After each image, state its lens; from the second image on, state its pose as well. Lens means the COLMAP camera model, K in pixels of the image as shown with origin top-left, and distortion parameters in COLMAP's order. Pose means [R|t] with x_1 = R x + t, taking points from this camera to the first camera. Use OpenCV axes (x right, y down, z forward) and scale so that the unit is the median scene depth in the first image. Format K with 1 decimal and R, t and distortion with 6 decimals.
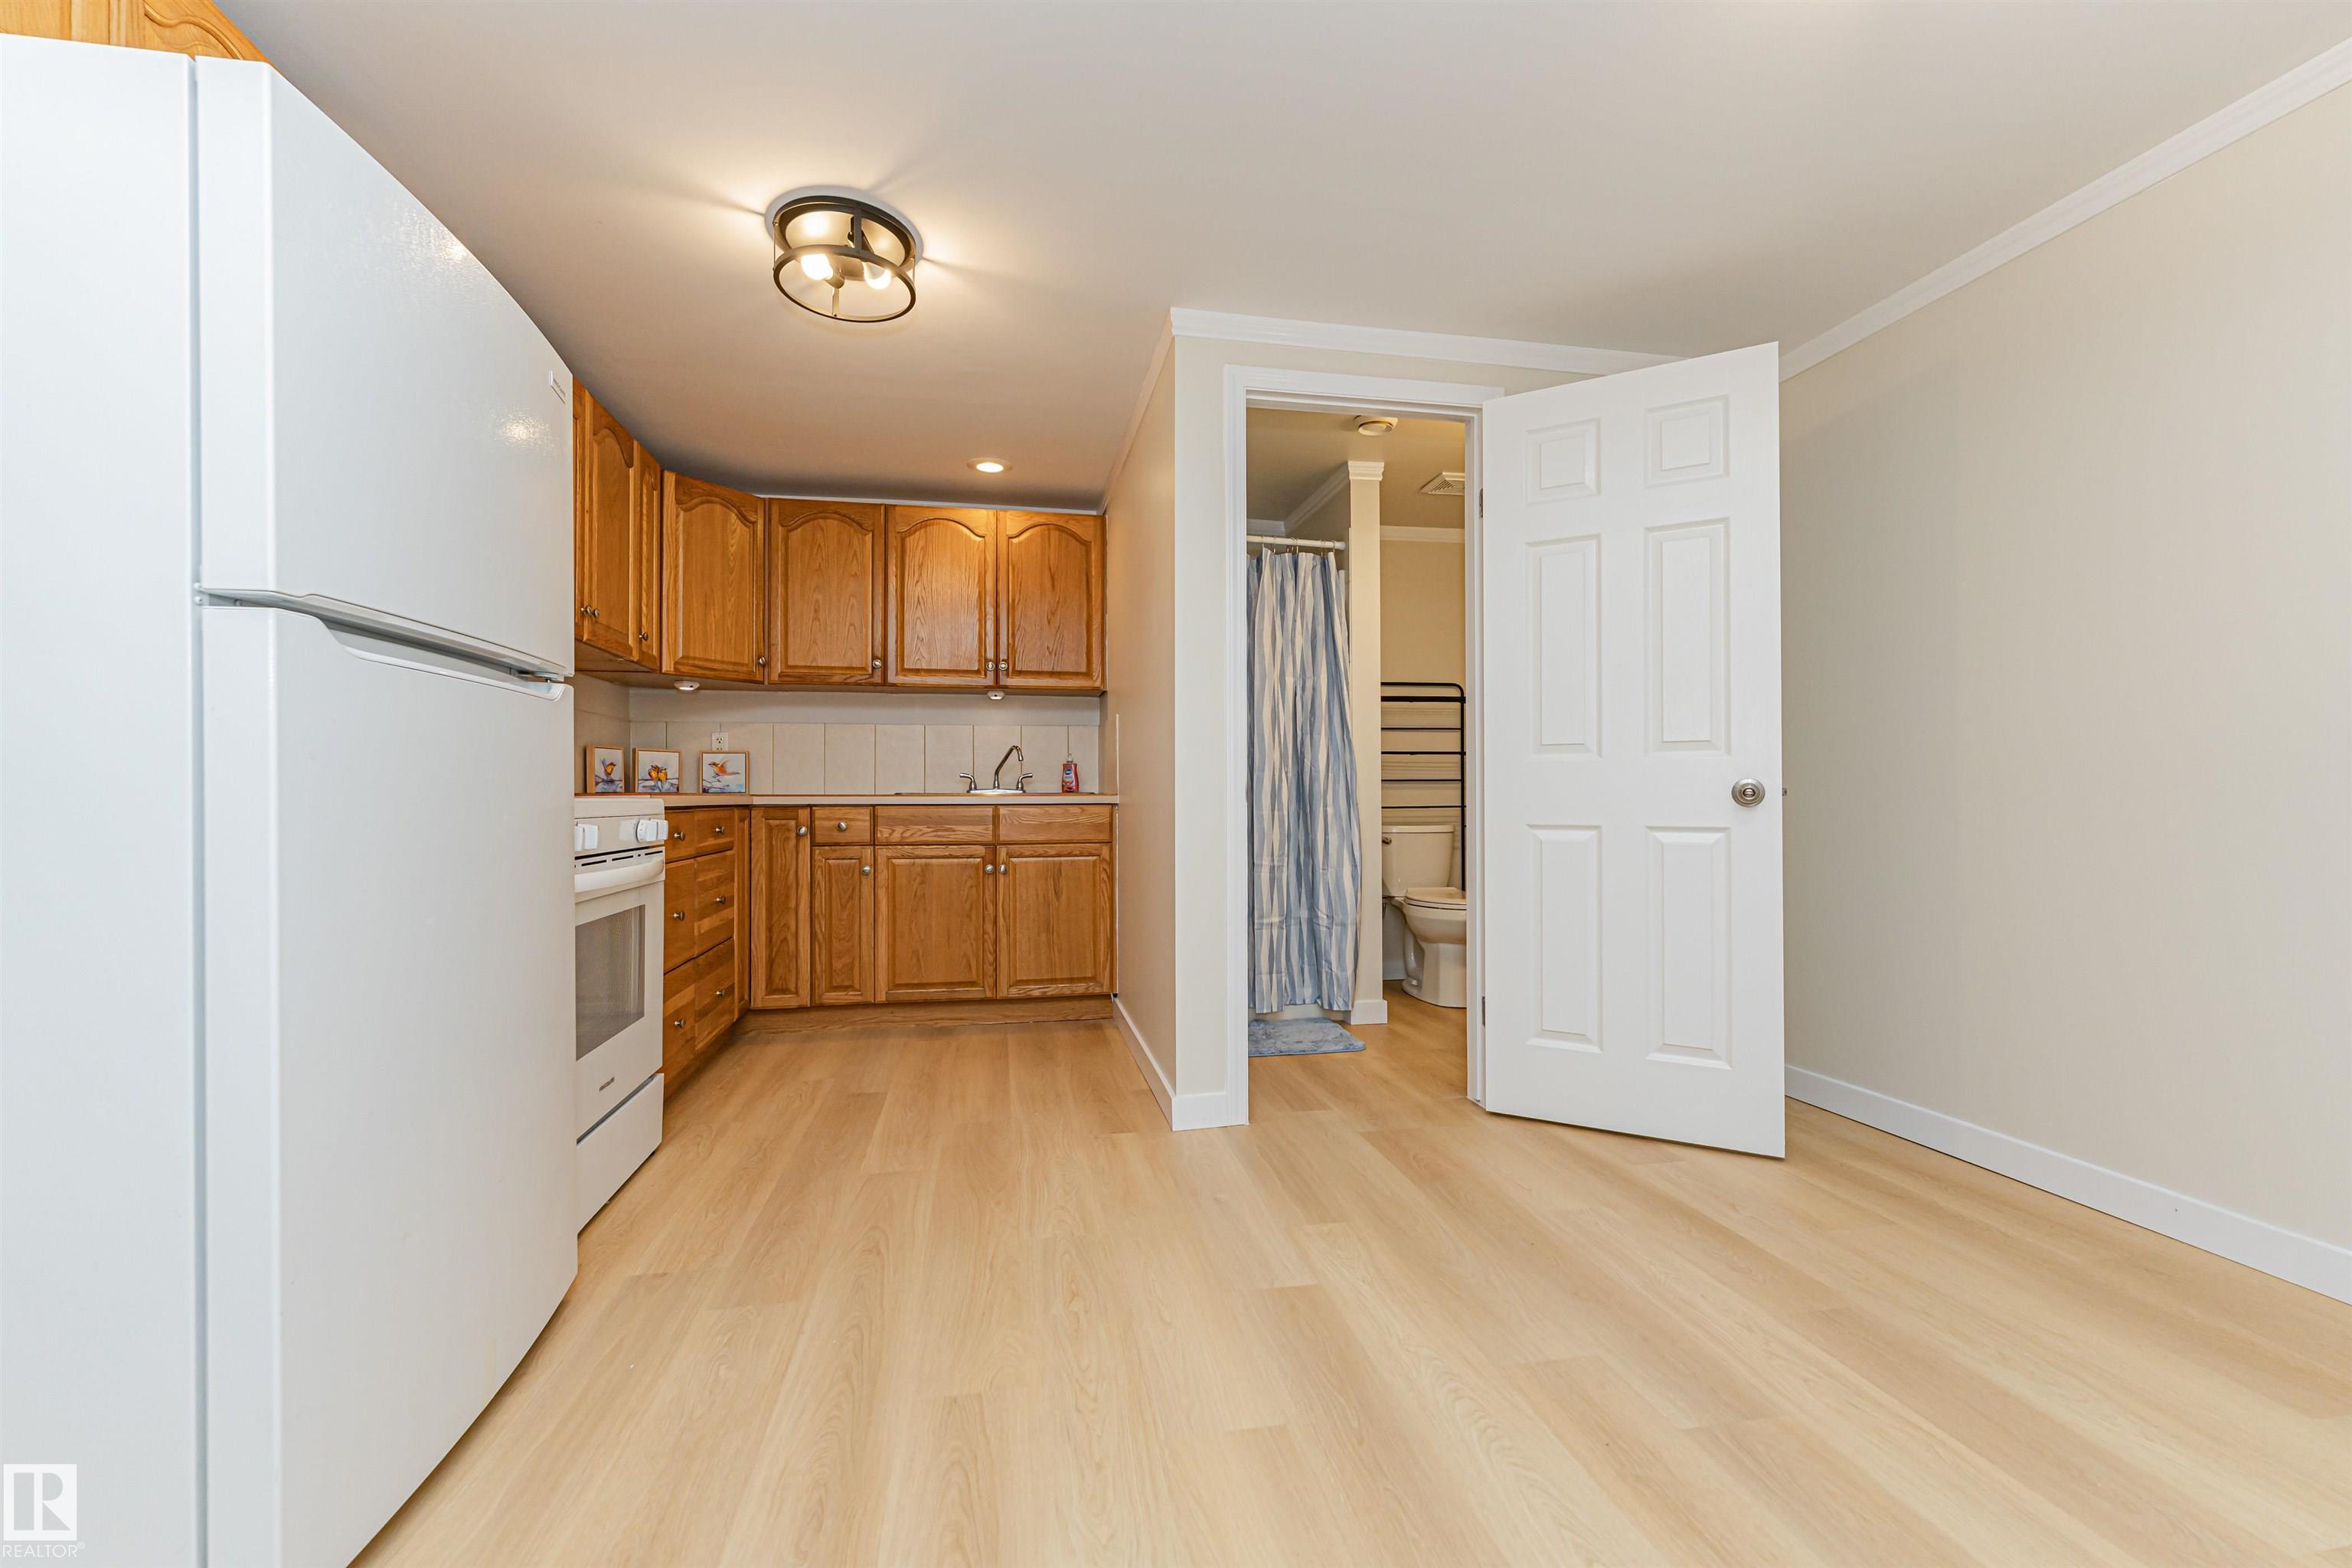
lens RADIAL K [[938.8, 0, 1168.0], [0, 938.8, 786.8], [0, 0, 1]] dist [0.001801, -0.000179]
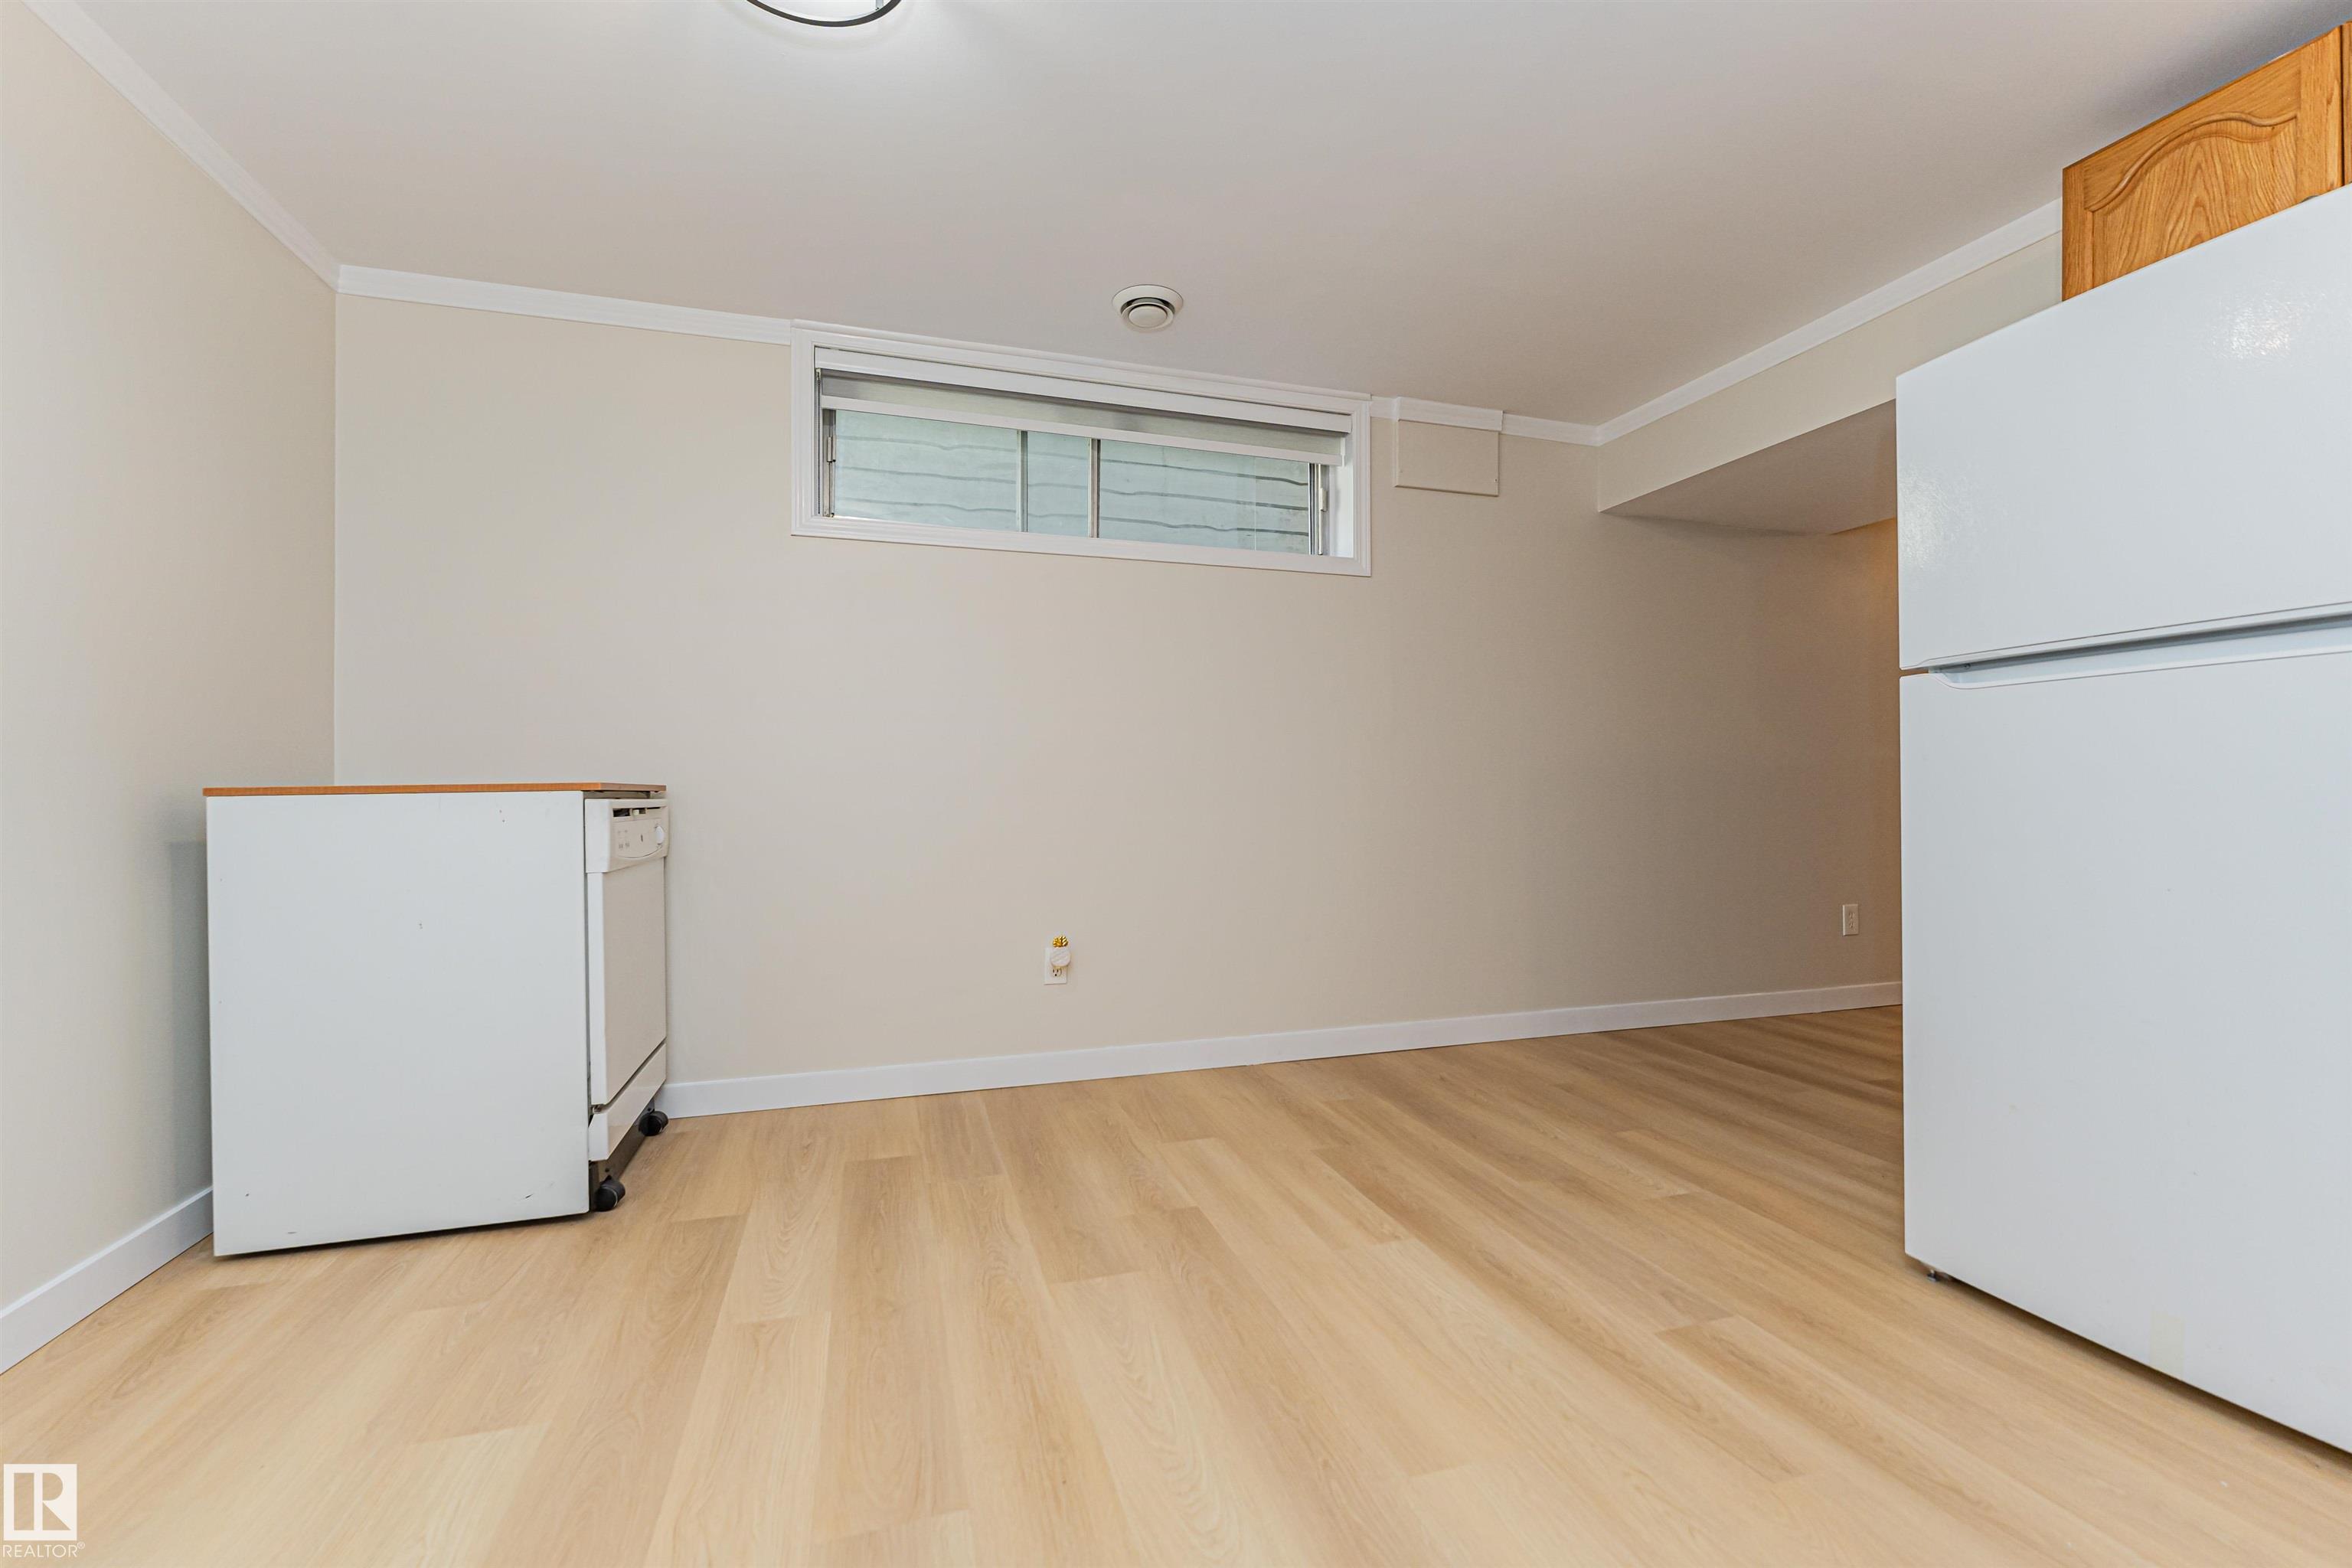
lens RADIAL K [[938.8, 0, 1168.0], [0, 938.8, 786.8], [0, 0, 1]] dist [0.001801, -0.000179]
pose [[-0.992297, 0.007514, -0.123655, 0.167530], [0.009884, 0.999779, -0.018562, 0.012080], [0.123488, -0.019641, -0.992152, 0.682475]]
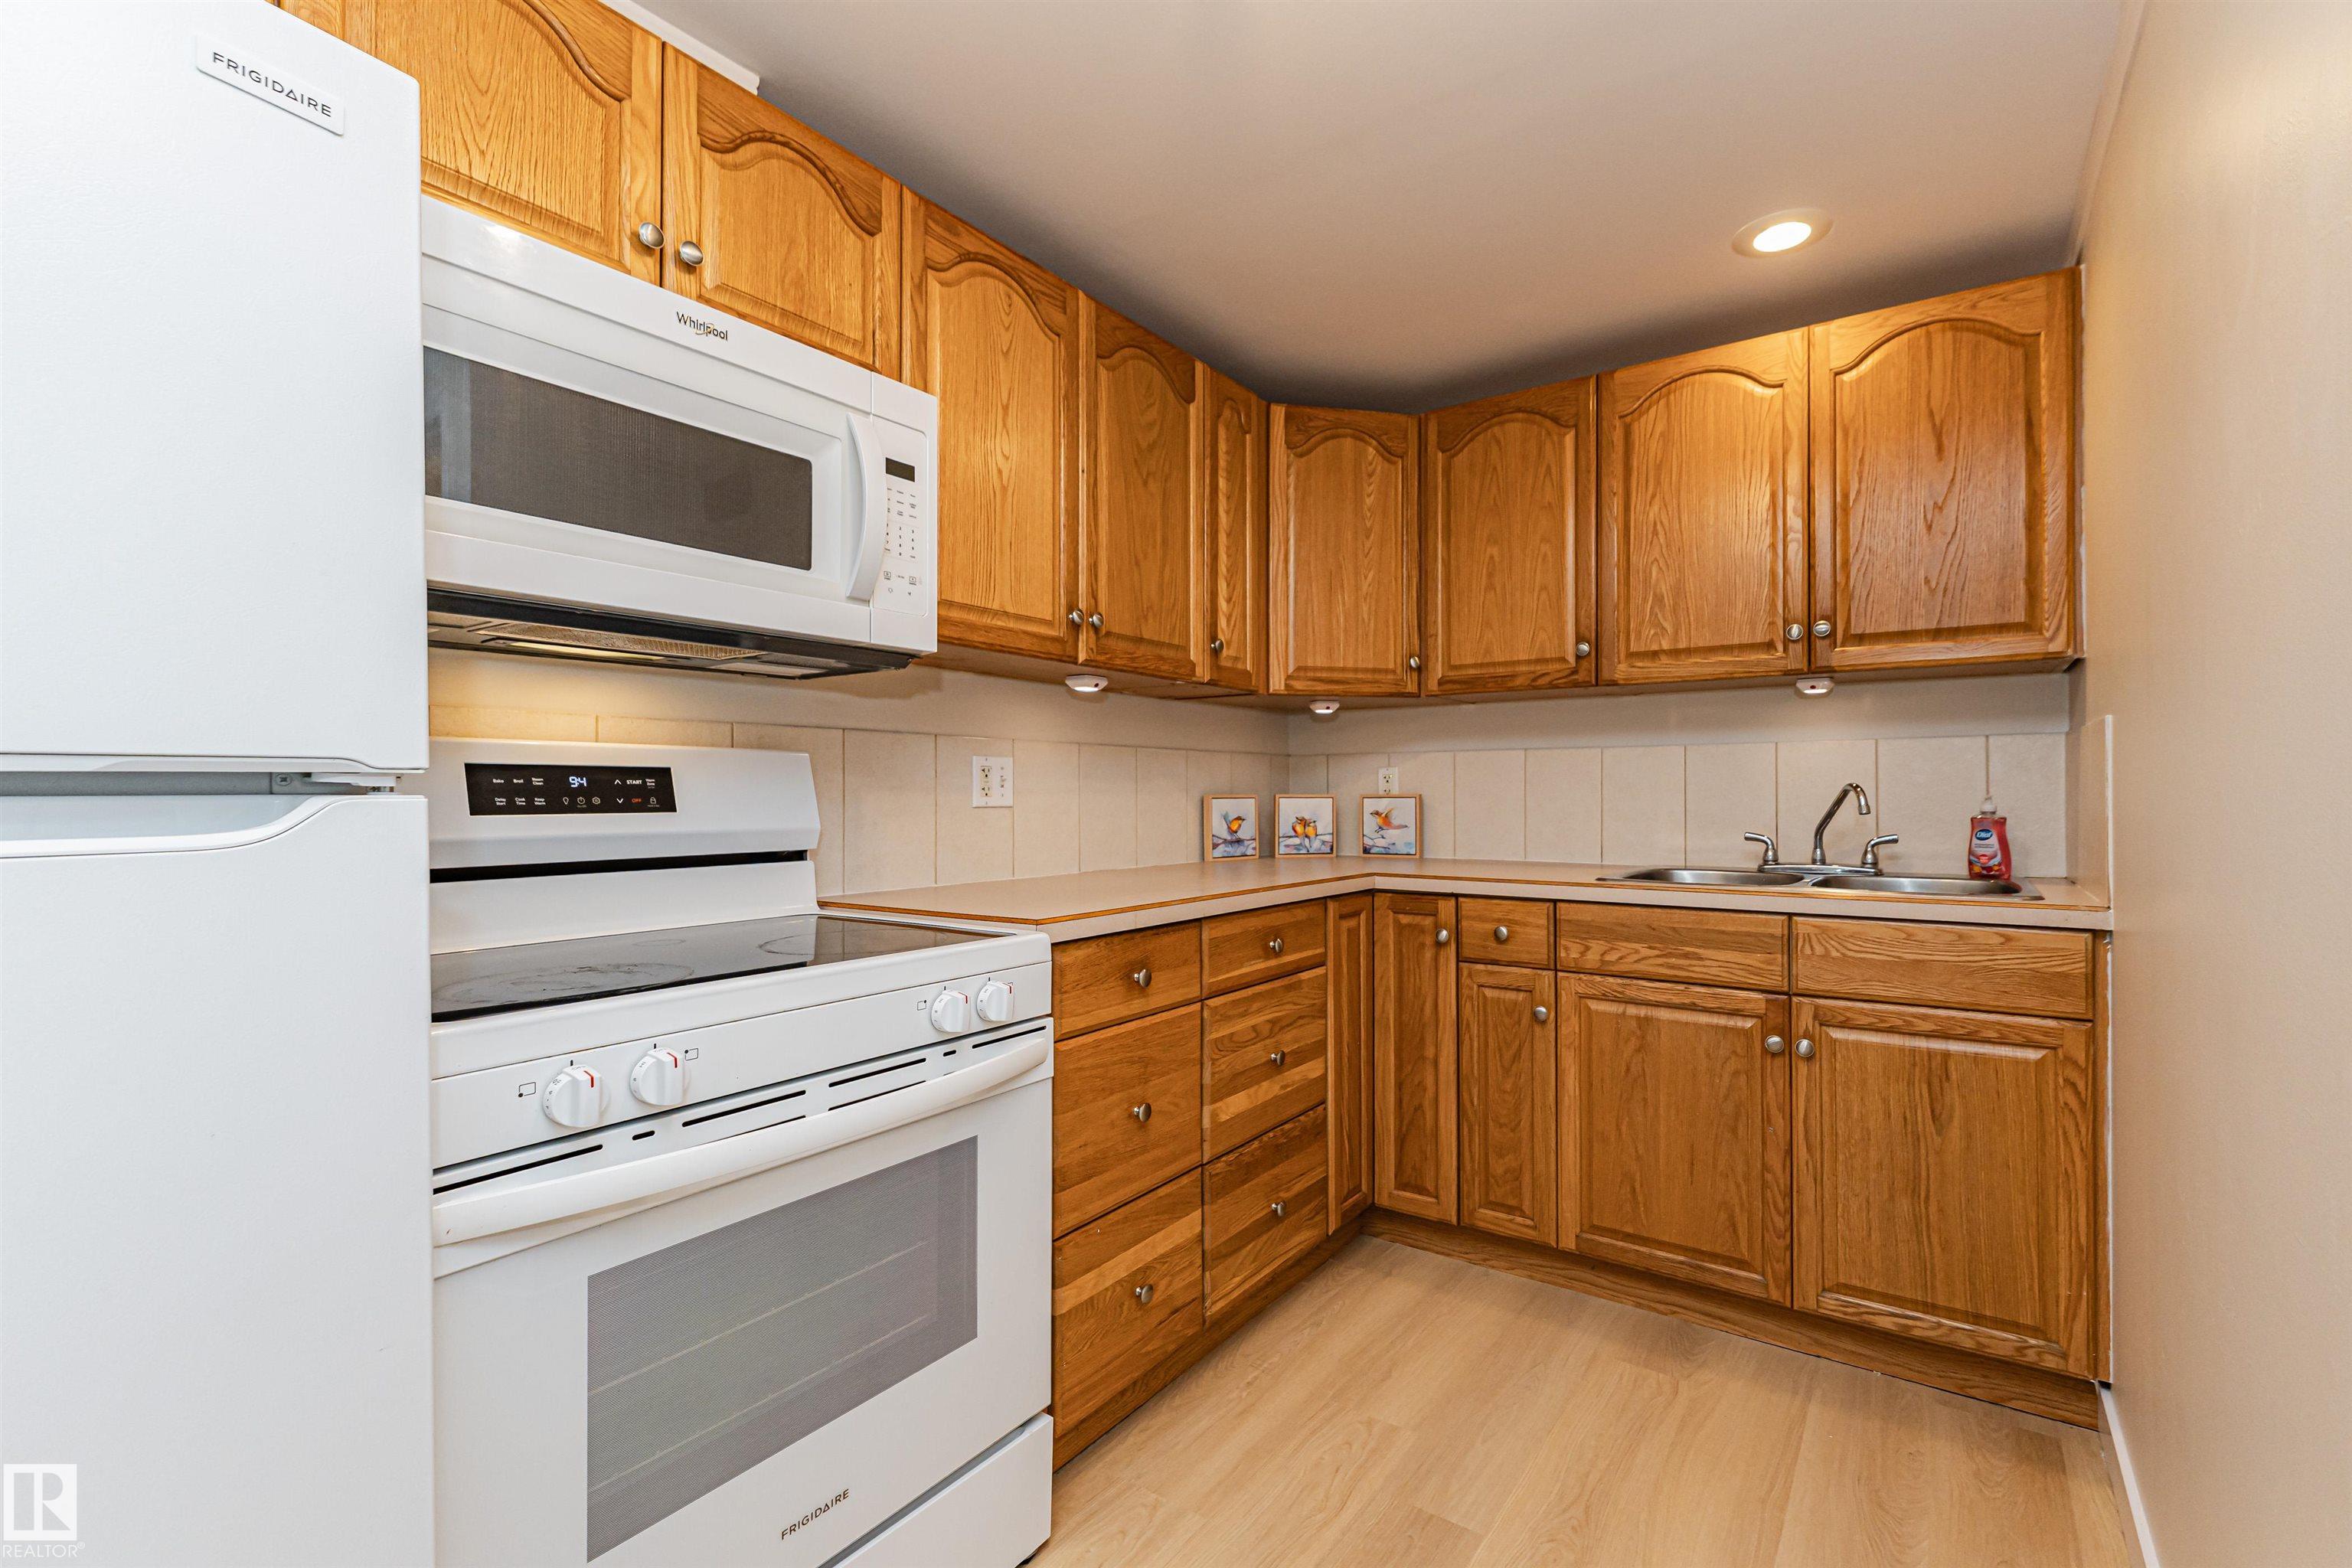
lens RADIAL K [[1020.6, 0, 1264.2], [0, 1020.6, 791.5], [0, 0, 1]] dist [-0.001163, -0.000439]
pose [[0.718676, -0.001651, -0.695343, -0.009577], [0.007449, 0.999958, 0.005325, -0.050139], [0.695305, -0.009007, 0.718658, 0.428332]]
